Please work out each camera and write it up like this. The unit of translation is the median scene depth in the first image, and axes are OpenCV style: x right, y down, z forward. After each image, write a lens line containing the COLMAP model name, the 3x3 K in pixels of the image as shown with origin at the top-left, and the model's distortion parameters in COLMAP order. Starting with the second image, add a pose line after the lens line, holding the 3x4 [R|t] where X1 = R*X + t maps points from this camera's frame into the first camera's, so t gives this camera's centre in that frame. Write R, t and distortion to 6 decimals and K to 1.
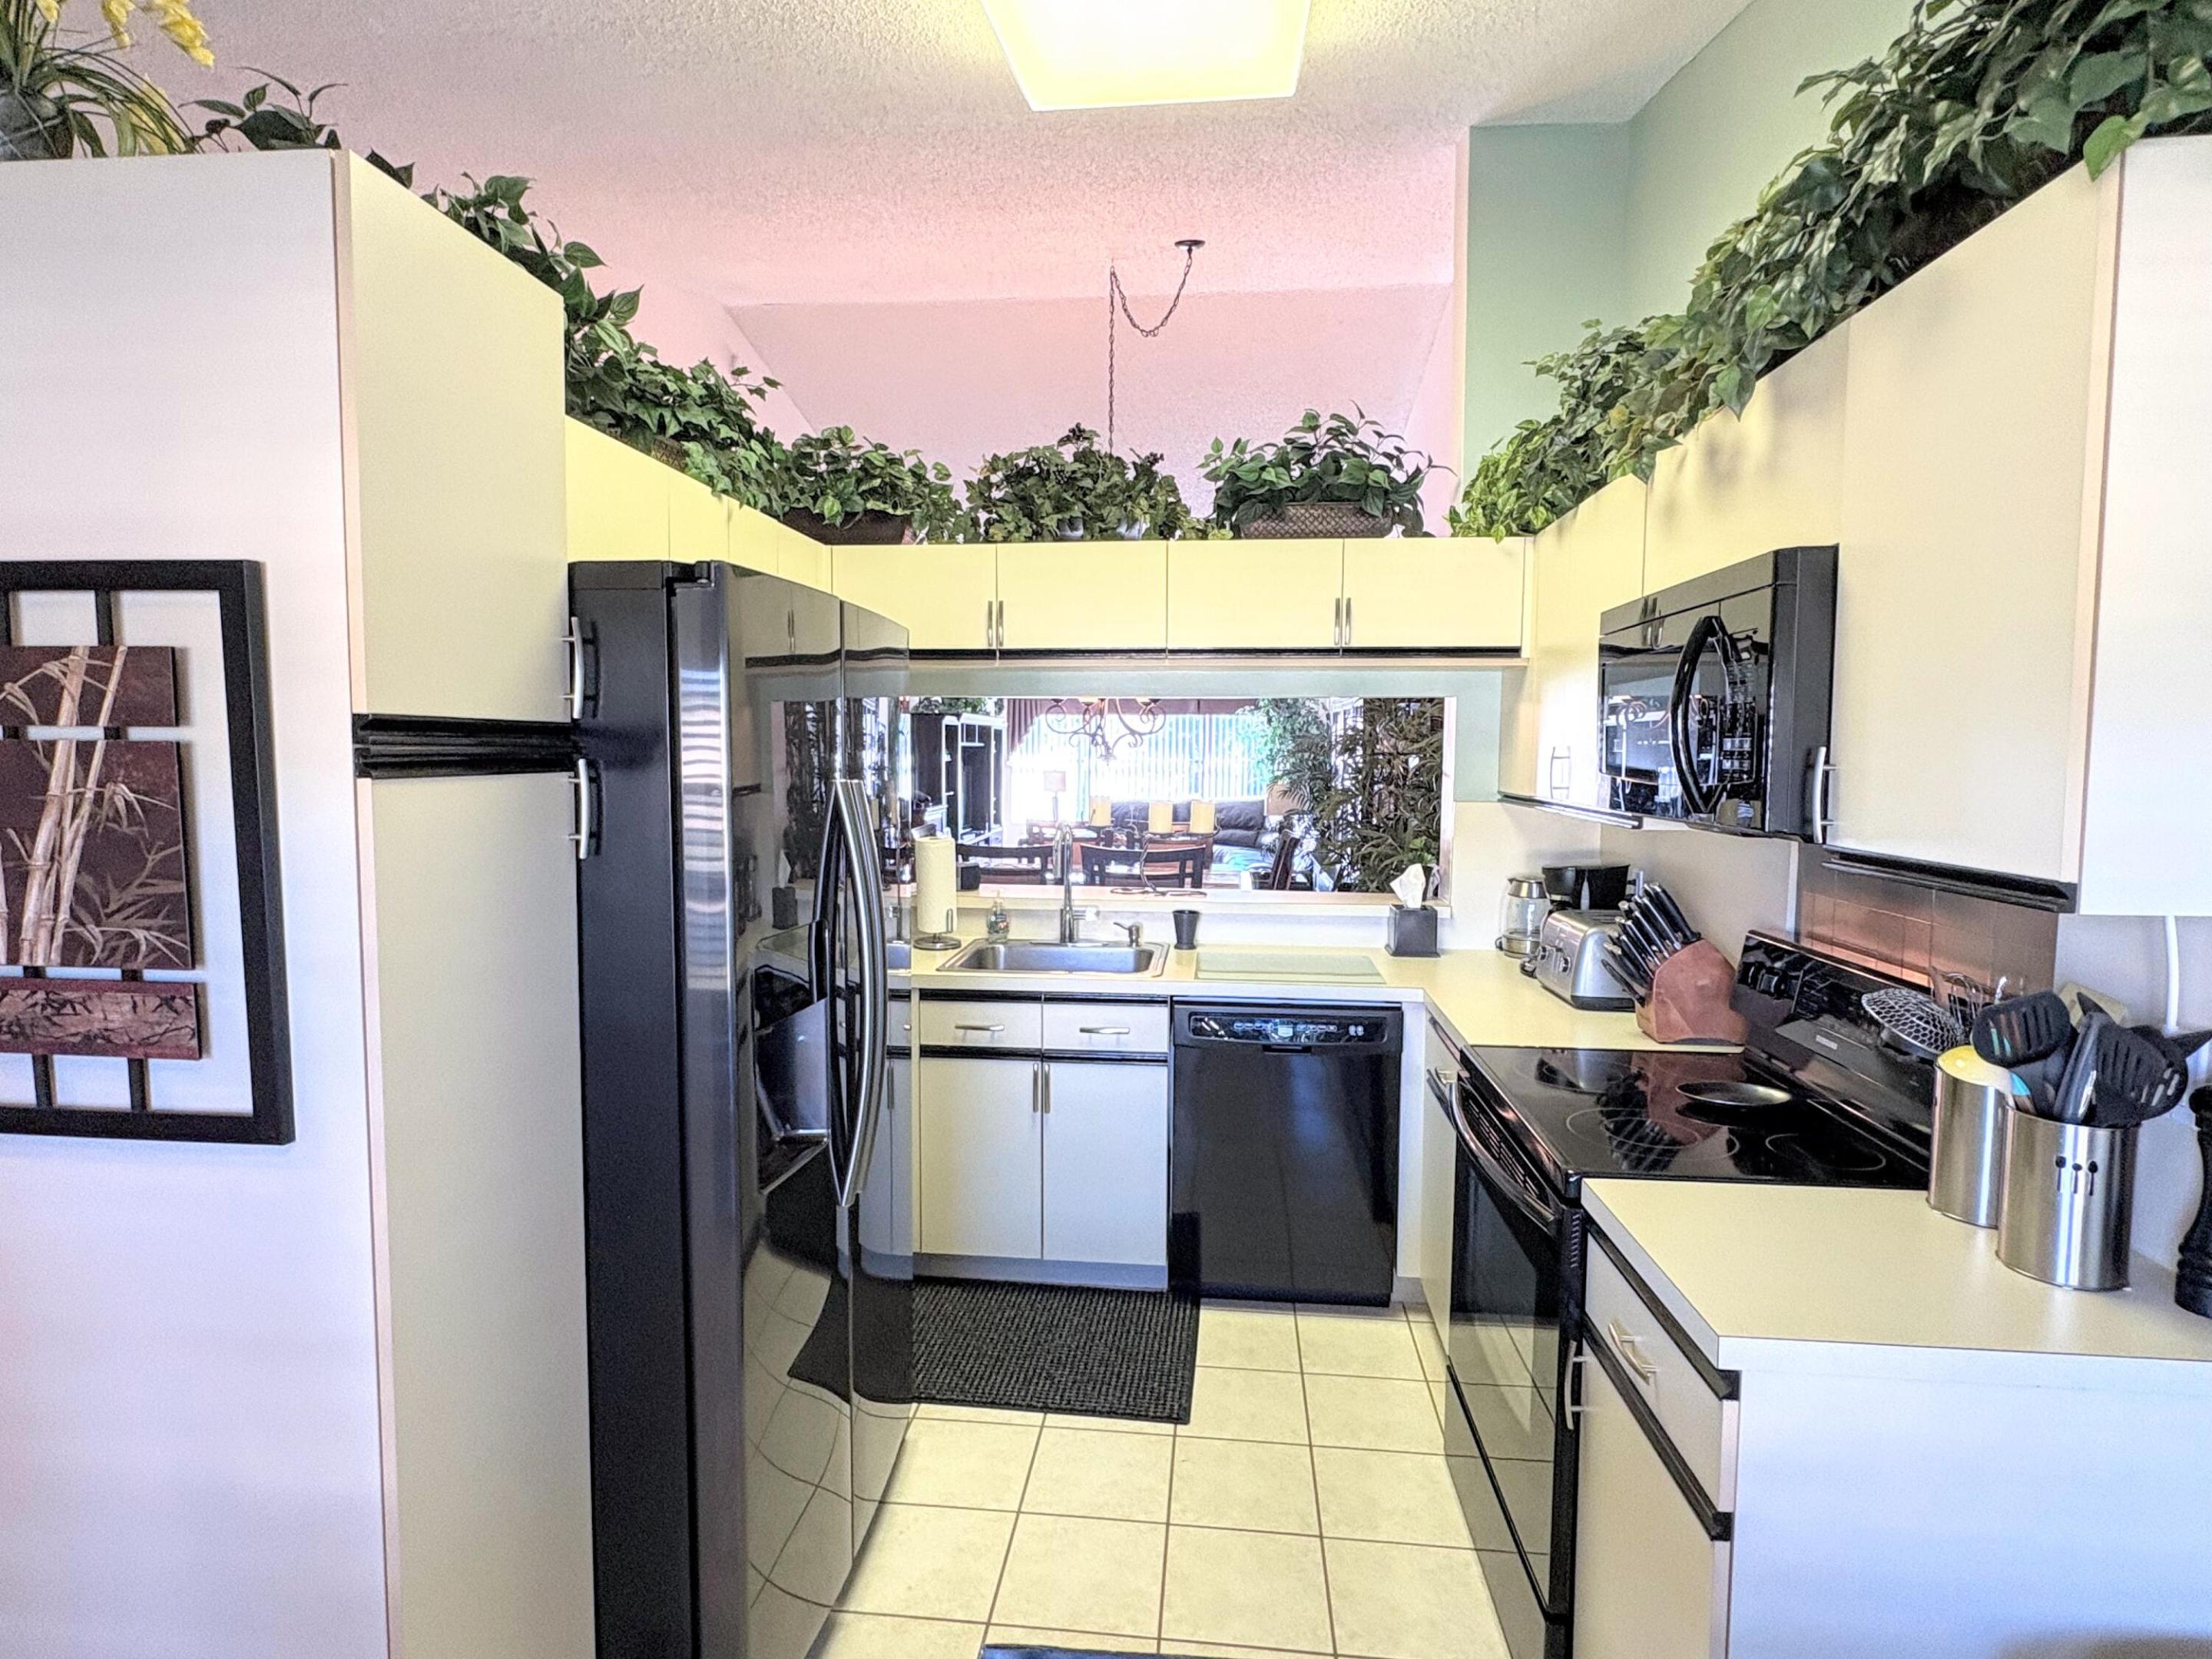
lens RADIAL K [[1157.1, 0, 1108.2], [0, 1157.1, 833.0], [0, 0, 1]] dist [0.001217, 0.000989]
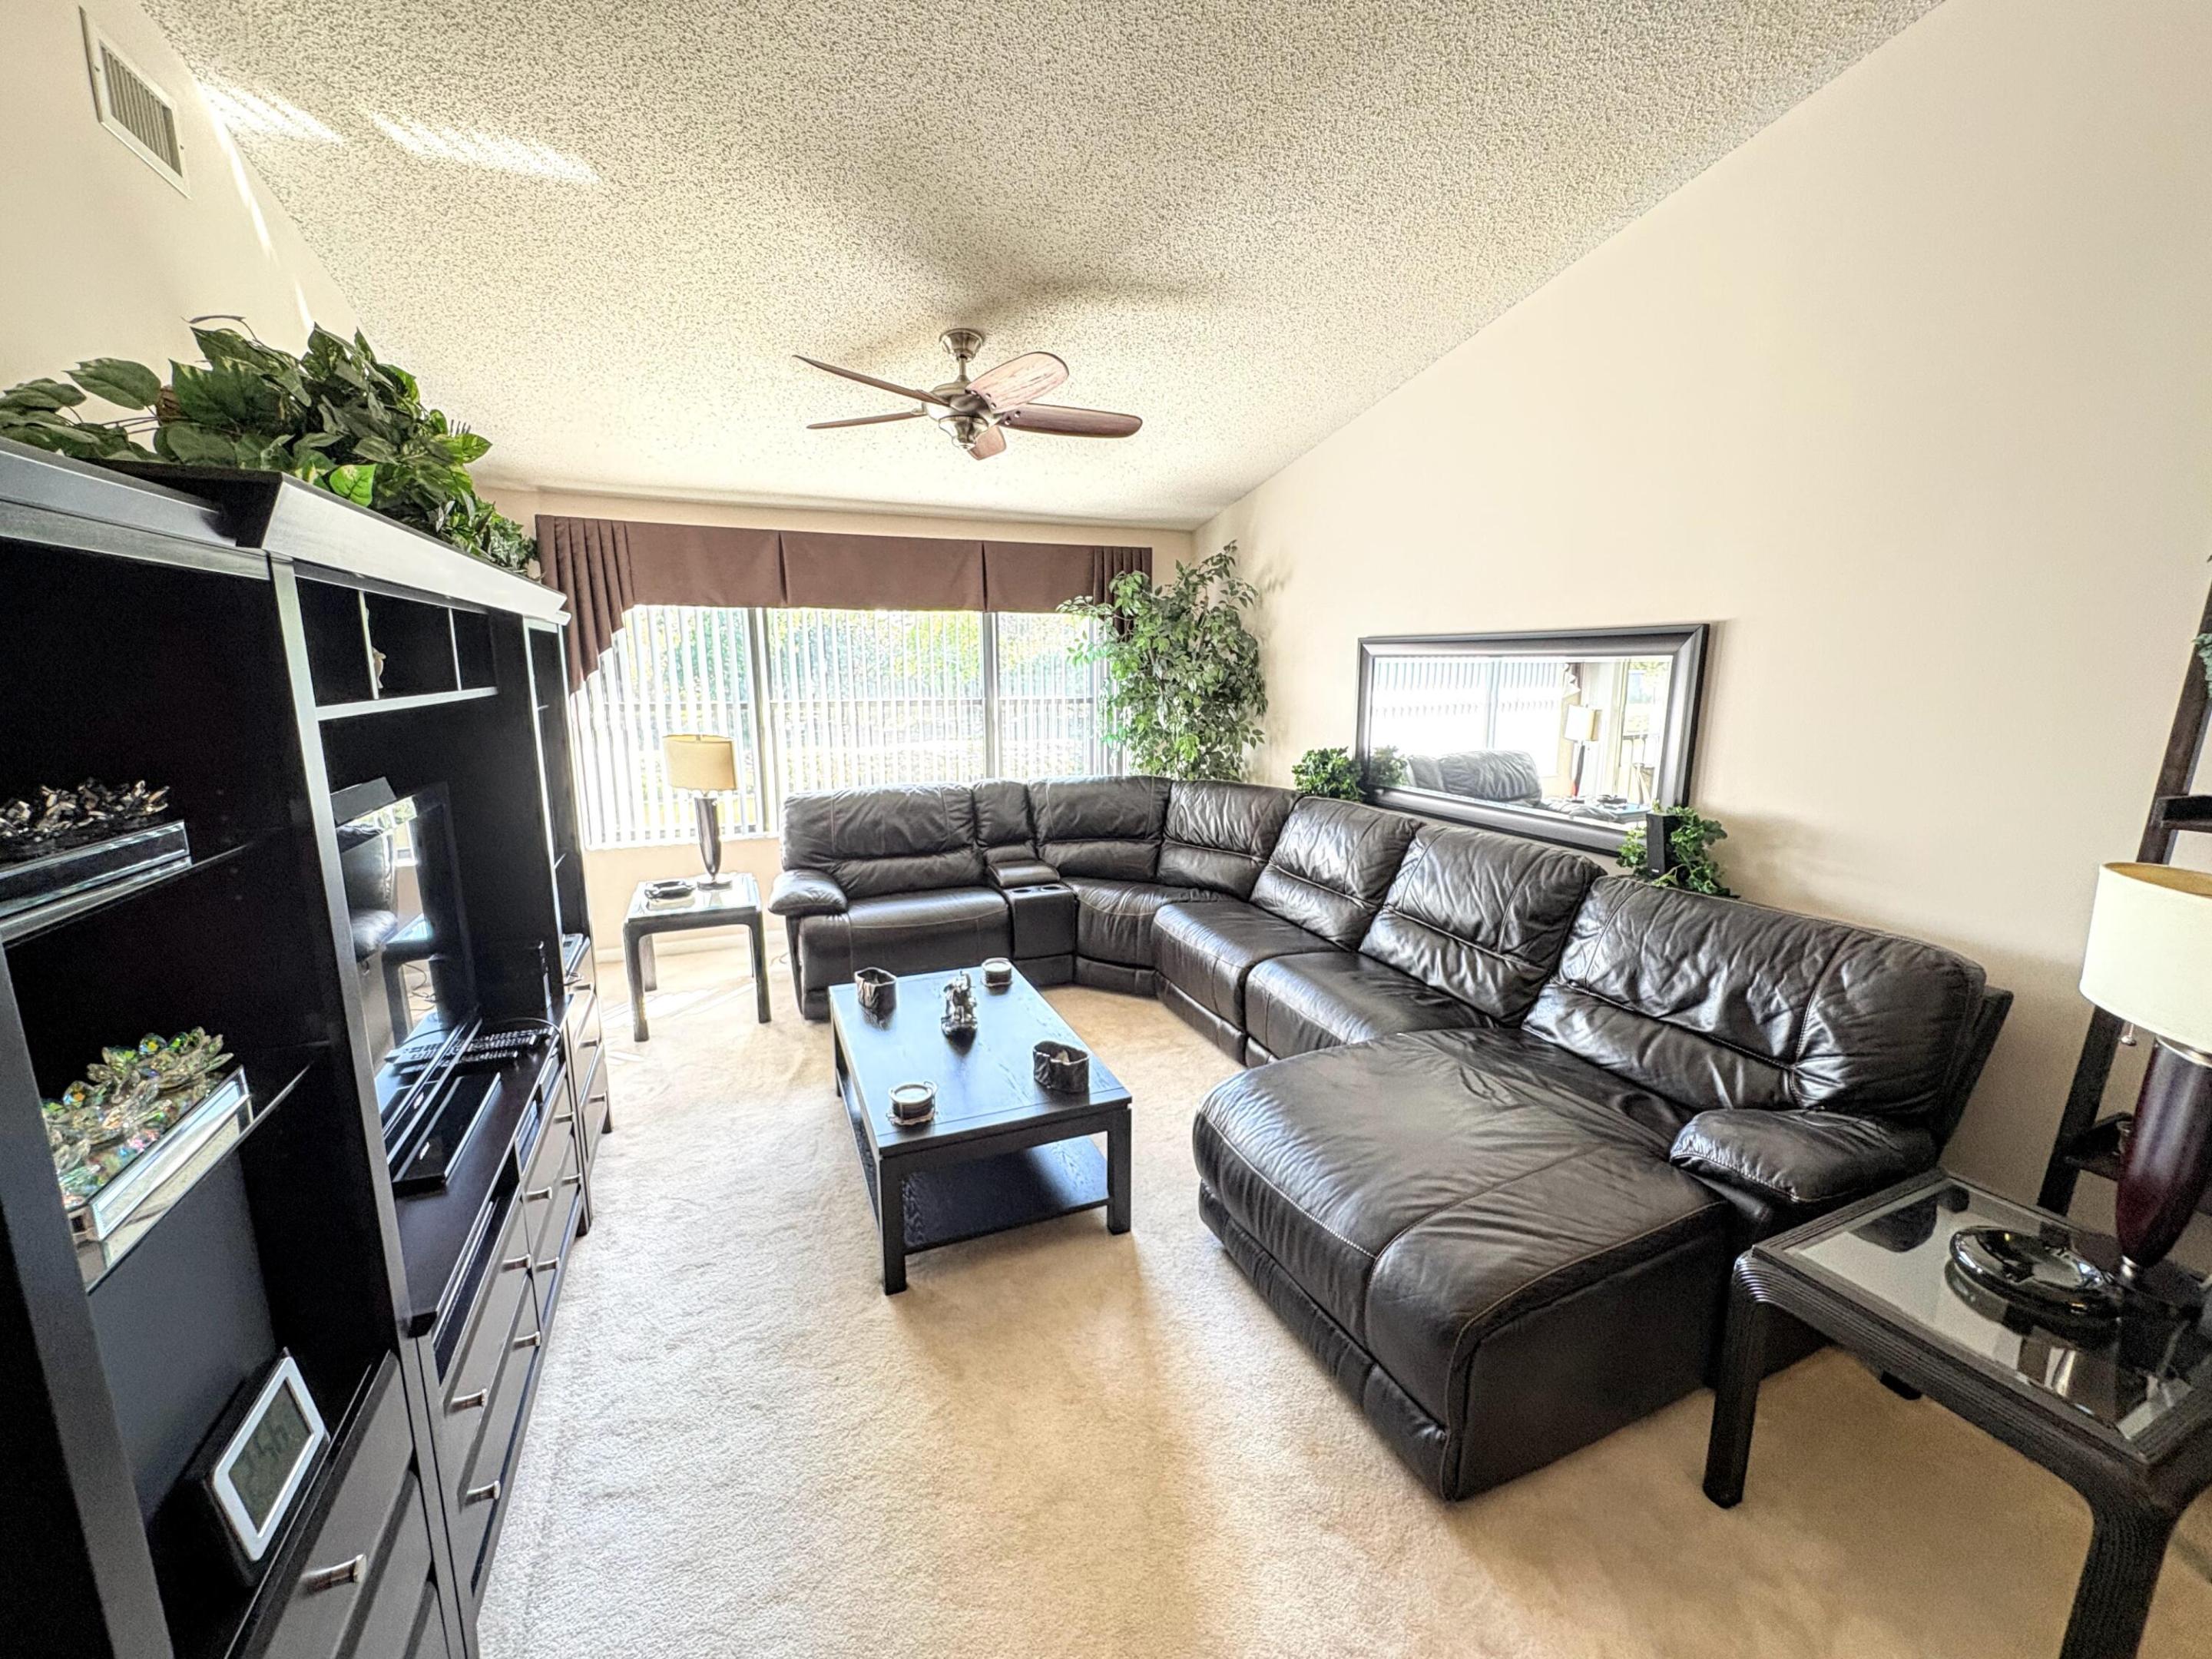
lens RADIAL K [[888.3, 0, 1106.4], [0, 888.3, 830.4], [0, 0, 1]] dist [-0.000542, 0.000985]
pose [[0.872839, -0.096498, 0.478373, -0.083686], [0.039248, 0.990960, 0.128286, -0.063885], [-0.486428, -0.093197, 0.868736, 0.742363]]
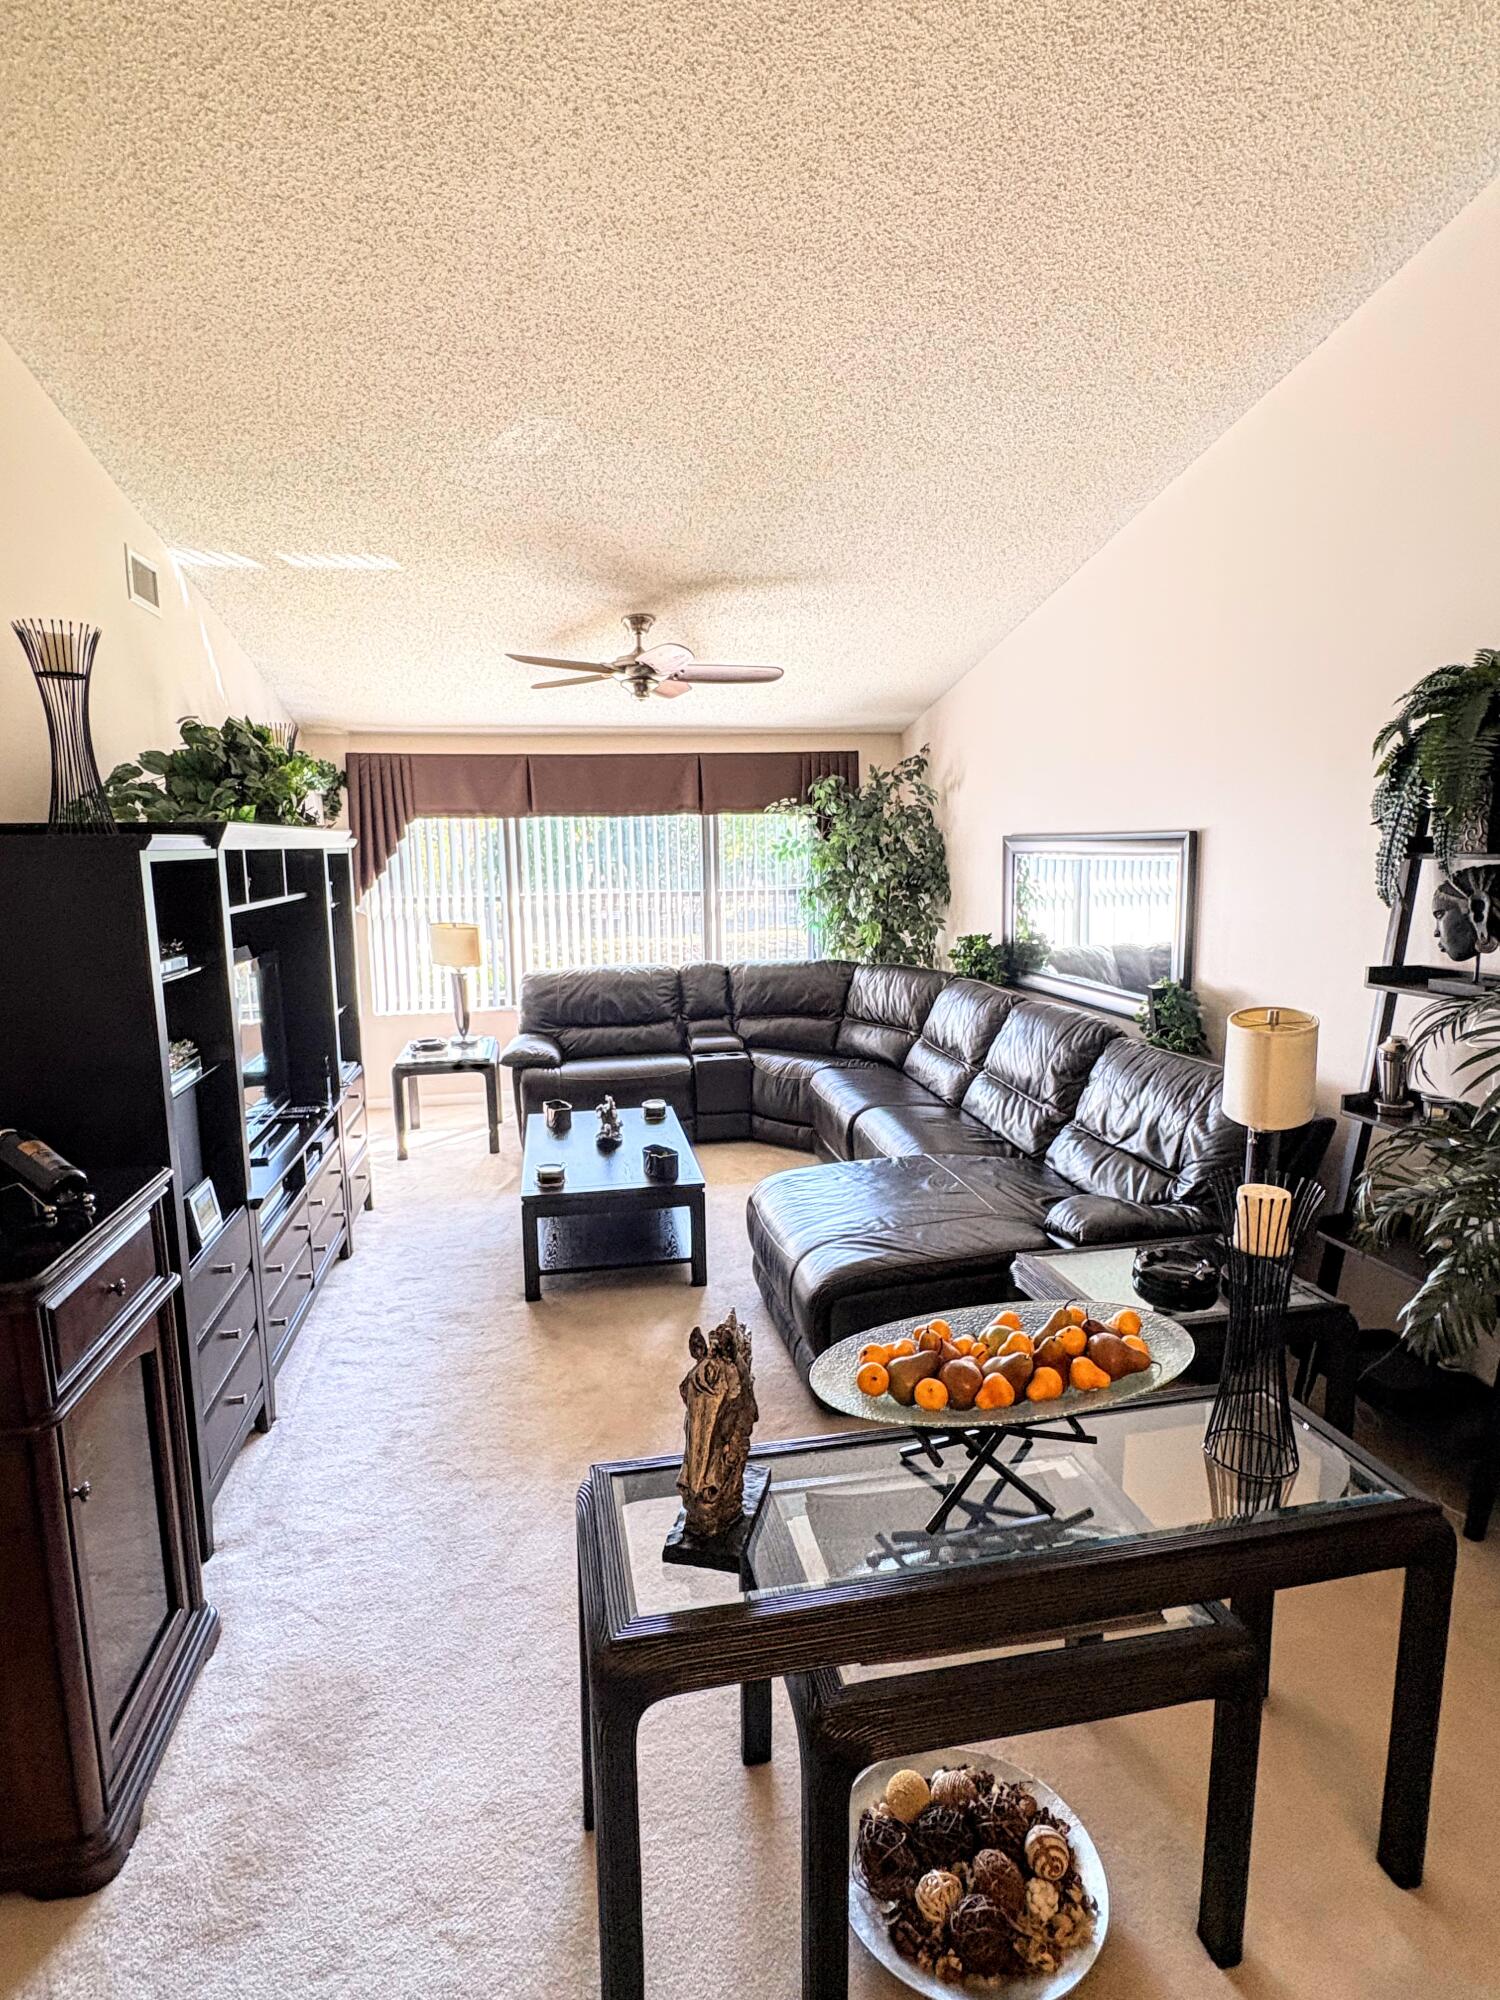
lens RADIAL K [[1046.2, 0, 747.6], [0, 1046.2, 994.5], [0, 0, 1]] dist [0.001217, 0.000989]
pose [[0.956210, -0.063892, 0.285621, -0.063305], [0.042753, 0.995906, 0.079648, -0.062076], [-0.289541, -0.063950, 0.955027, 0.580389]]
